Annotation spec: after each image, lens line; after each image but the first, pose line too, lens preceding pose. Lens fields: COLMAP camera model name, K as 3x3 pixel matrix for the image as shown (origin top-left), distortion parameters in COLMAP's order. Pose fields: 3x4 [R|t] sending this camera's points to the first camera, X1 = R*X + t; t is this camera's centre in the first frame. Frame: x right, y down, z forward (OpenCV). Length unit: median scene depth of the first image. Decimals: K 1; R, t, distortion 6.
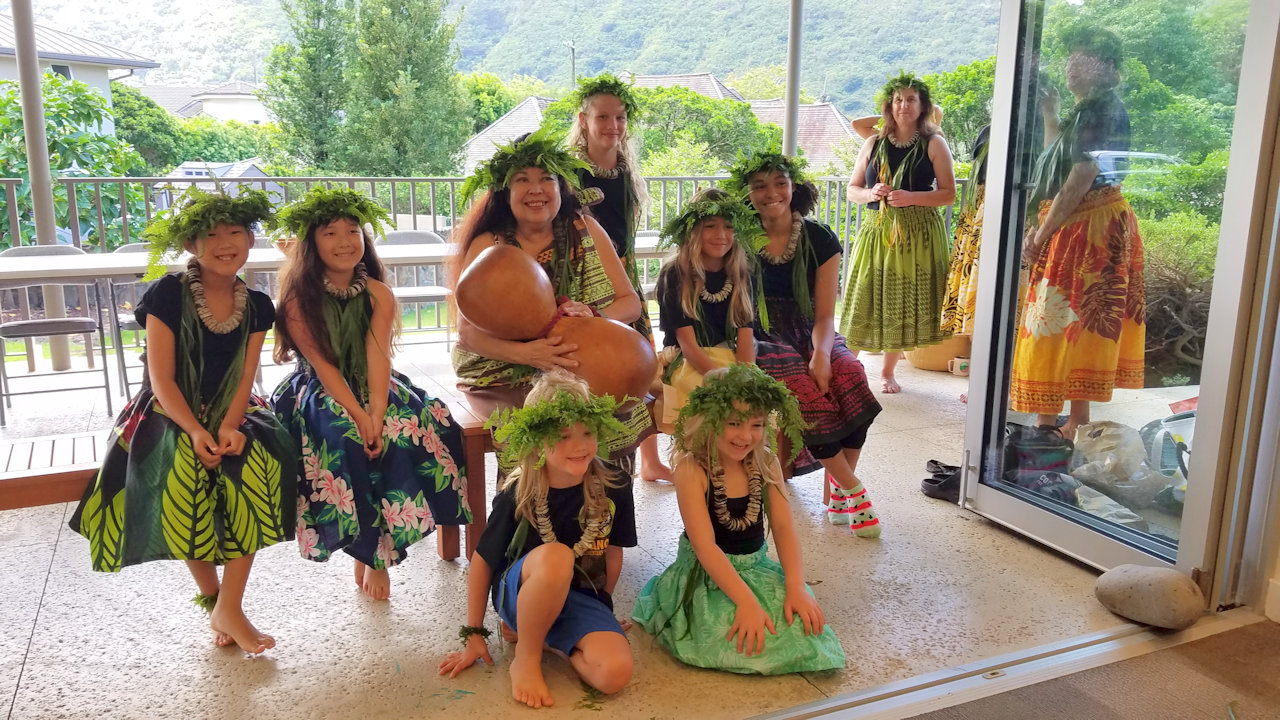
lens RADIAL K [[991.4, 0, 639.0], [0, 991.4, 375.0], [0, 0, 1]] dist [0.082991, -0.162708]
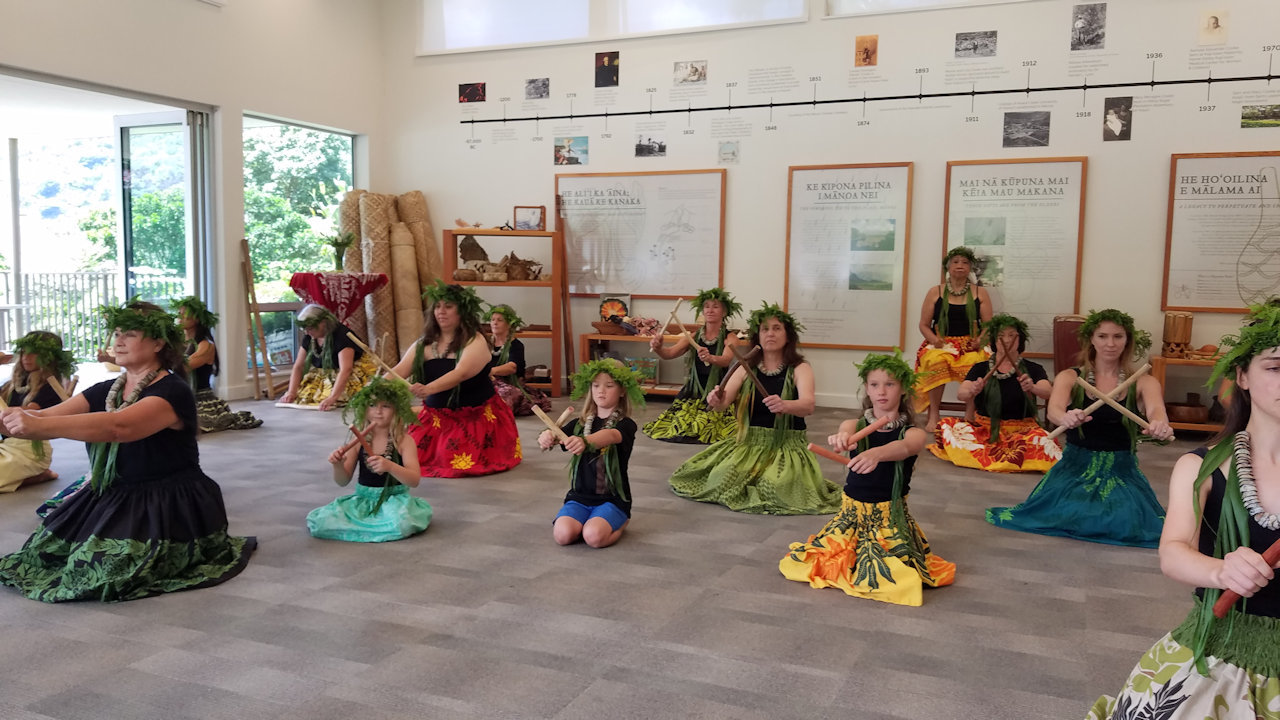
lens RADIAL K [[990.8, 0, 633.7], [0, 990.8, 376.5], [0, 0, 1]] dist [0.094247, -0.180586]
pose [[0.747103, -0.062808, 0.661734, -0.071279], [0.133036, 0.989512, -0.056280, 0.074299], [-0.651259, 0.130082, 0.747623, -0.320649]]
